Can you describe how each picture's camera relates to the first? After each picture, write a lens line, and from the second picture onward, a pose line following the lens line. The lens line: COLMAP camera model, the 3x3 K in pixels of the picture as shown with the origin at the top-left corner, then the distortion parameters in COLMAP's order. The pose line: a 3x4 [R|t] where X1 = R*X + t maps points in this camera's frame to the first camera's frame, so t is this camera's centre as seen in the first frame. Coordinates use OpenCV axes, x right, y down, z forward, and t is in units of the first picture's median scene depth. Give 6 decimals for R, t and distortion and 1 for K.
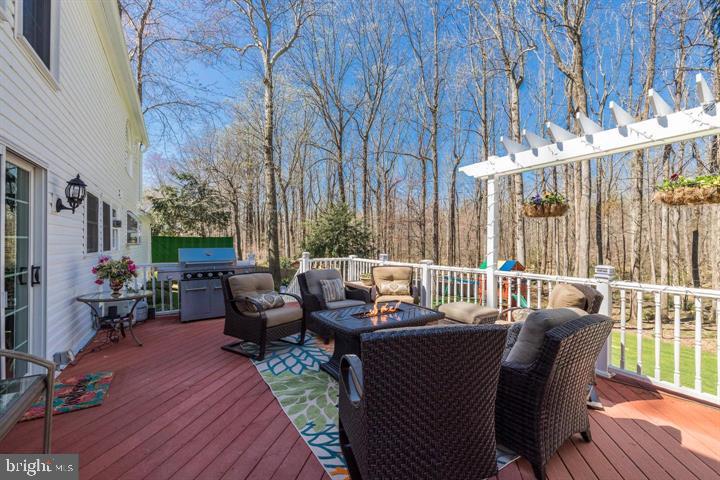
lens RADIAL K [[302.1, 0, 362.7], [0, 302.1, 239.3], [0, 0, 1]] dist [-0.006823, 0.001058]
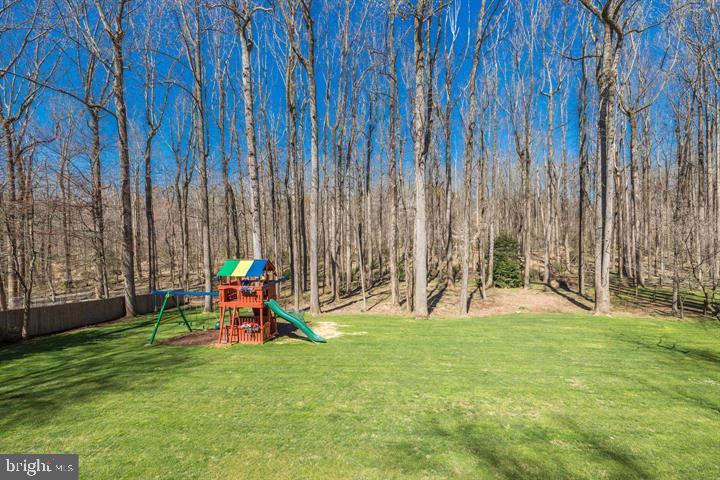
lens RADIAL K [[302.1, 0, 363.7], [0, 302.1, 239.5], [0, 0, 1]] dist [-0.006823, 0.001058]
pose [[0.587439, -0.035228, 0.808501, 0.033326], [0.015615, 0.999360, 0.032198, -0.013298], [-0.809118, -0.006290, 0.587613, 0.927001]]
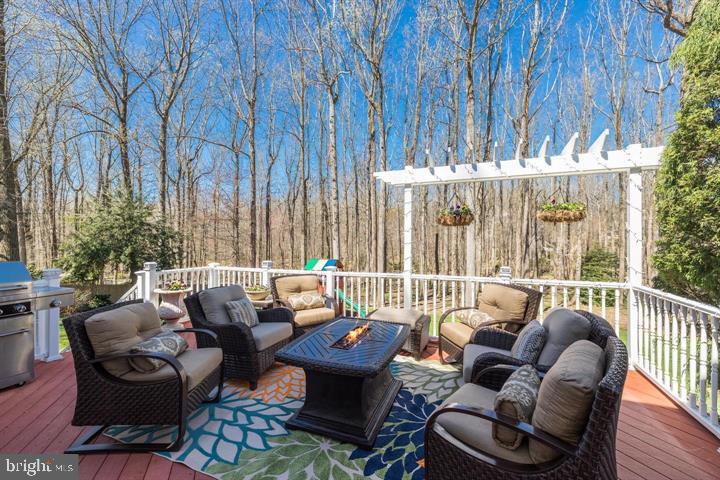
lens RADIAL K [[302.1, 0, 361.3], [0, 302.1, 239.4], [0, 0, 1]] dist [-0.006823, 0.001058]
pose [[0.813955, 0.002119, 0.580924, -0.181368], [-0.003264, 0.999994, 0.000926, -0.011096], [-0.580919, -0.002650, 0.813957, 0.135413]]
